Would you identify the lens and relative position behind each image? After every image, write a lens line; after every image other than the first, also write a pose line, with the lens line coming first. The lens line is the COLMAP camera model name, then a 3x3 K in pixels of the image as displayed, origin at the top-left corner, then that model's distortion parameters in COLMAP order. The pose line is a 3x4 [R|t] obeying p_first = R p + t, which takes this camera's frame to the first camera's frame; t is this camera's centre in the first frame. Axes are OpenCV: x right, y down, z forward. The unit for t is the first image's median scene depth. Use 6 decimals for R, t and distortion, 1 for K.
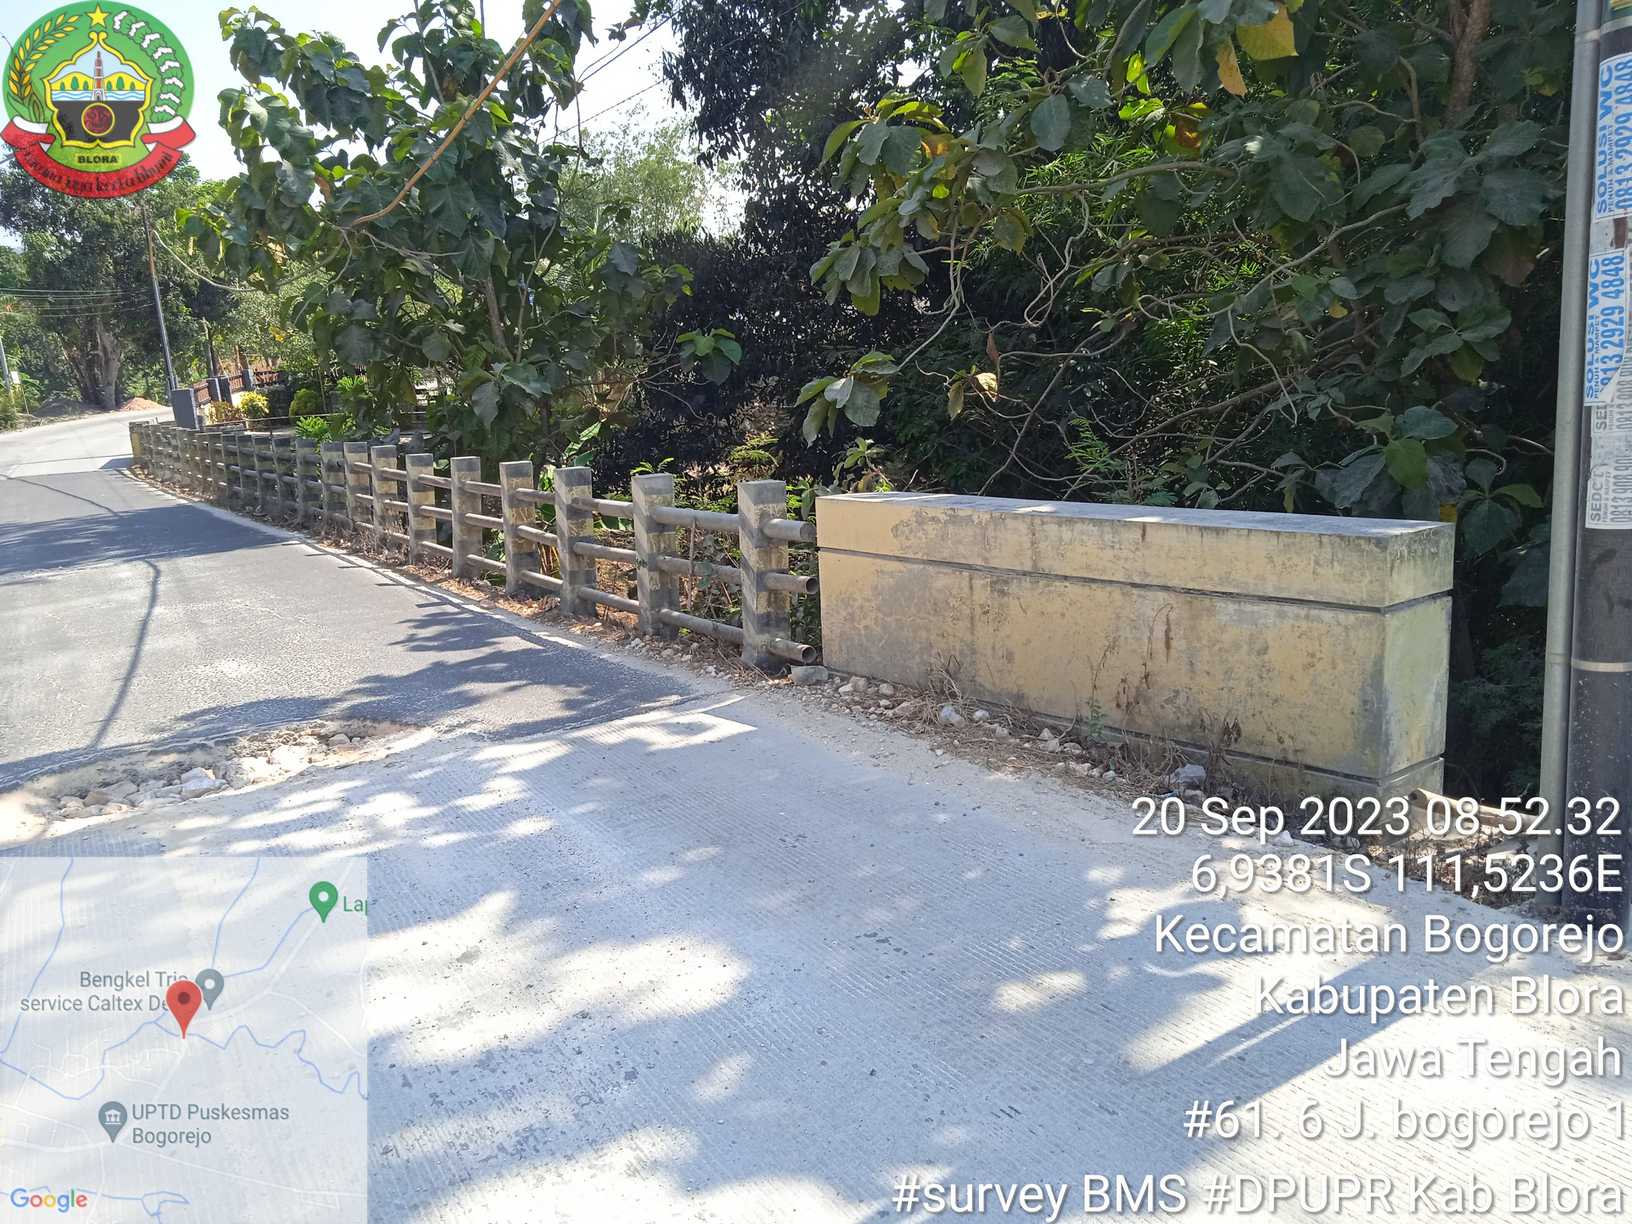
lens RADIAL K [[1344.9, 0, 822.7], [0, 1344.9, 621.4], [0, 0, 1]] dist [0.011538, -0.009099]
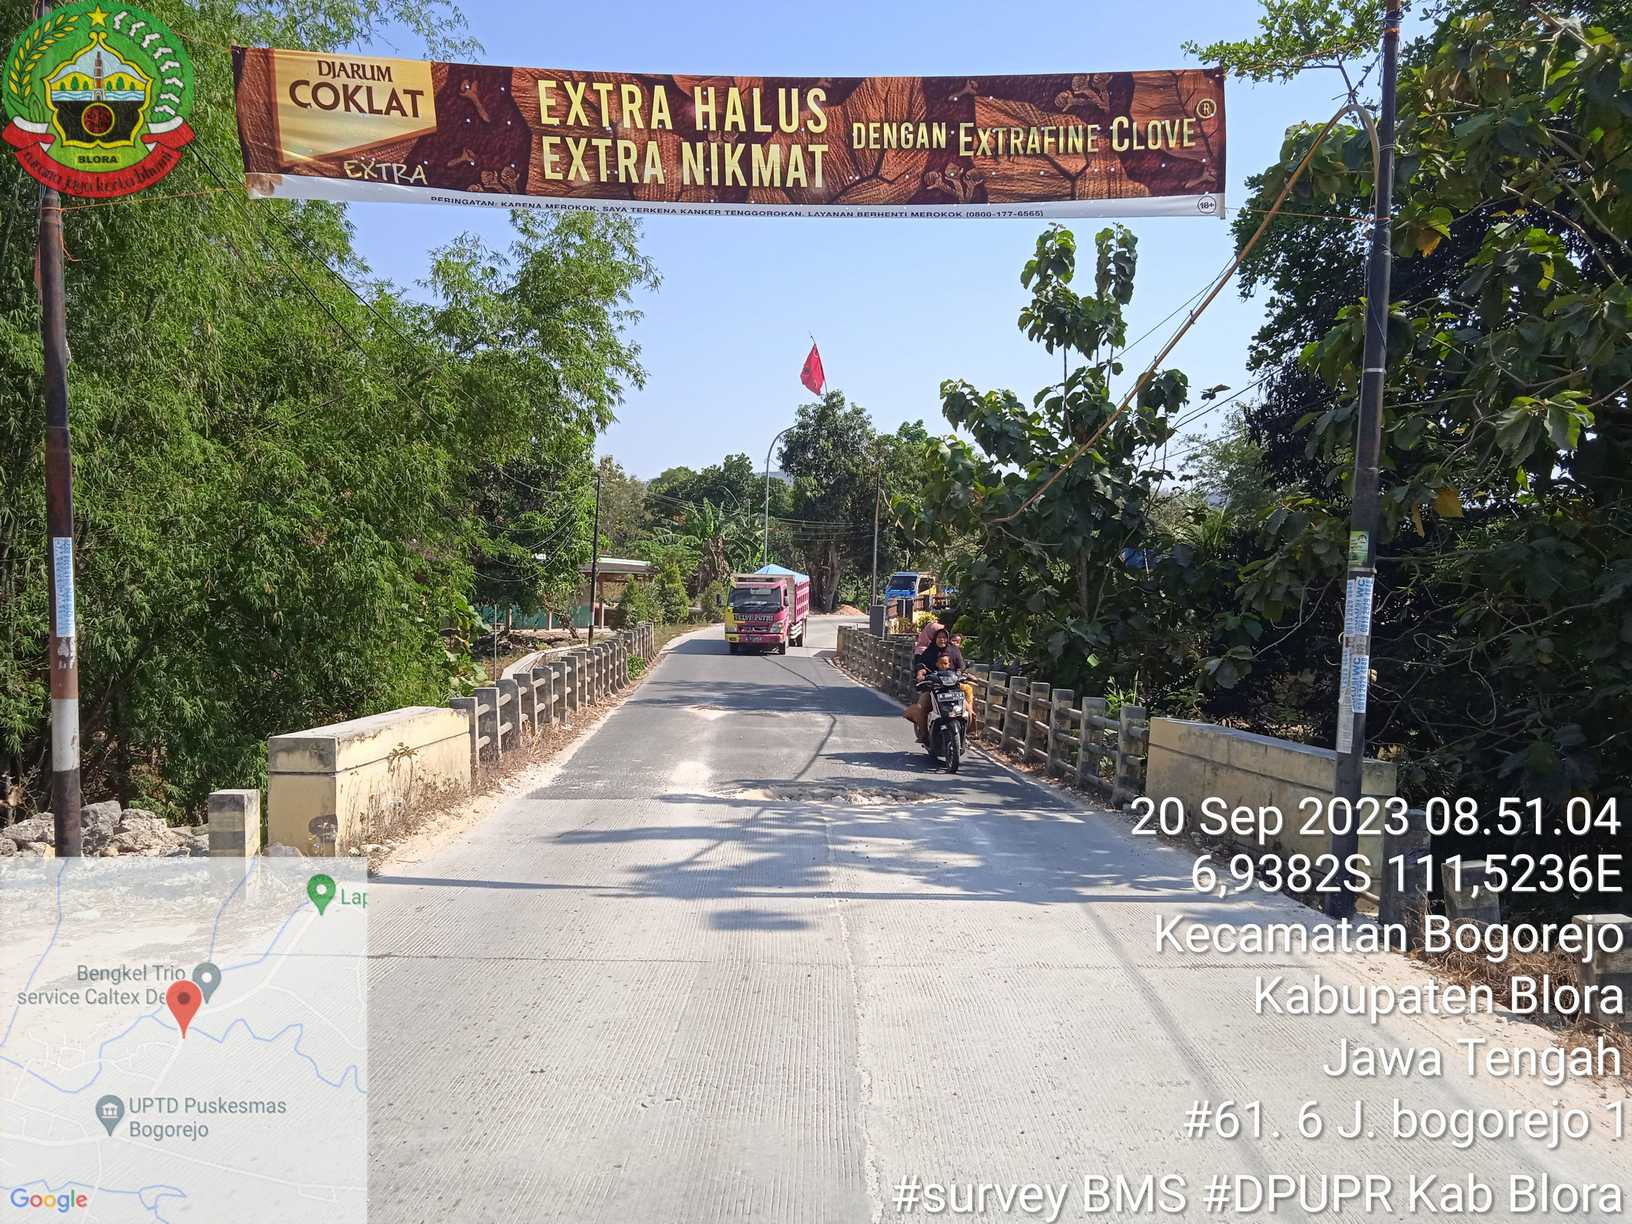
lens RADIAL K [[1344.9, 0, 822.7], [0, 1344.9, 621.4], [0, 0, 1]] dist [0.011538, -0.009099]
pose [[0.878681, 0.116676, -0.462931, 0.164798], [-0.196131, 0.972290, -0.127219, 0.039977], [0.435260, 0.202581, 0.877217, -0.328914]]
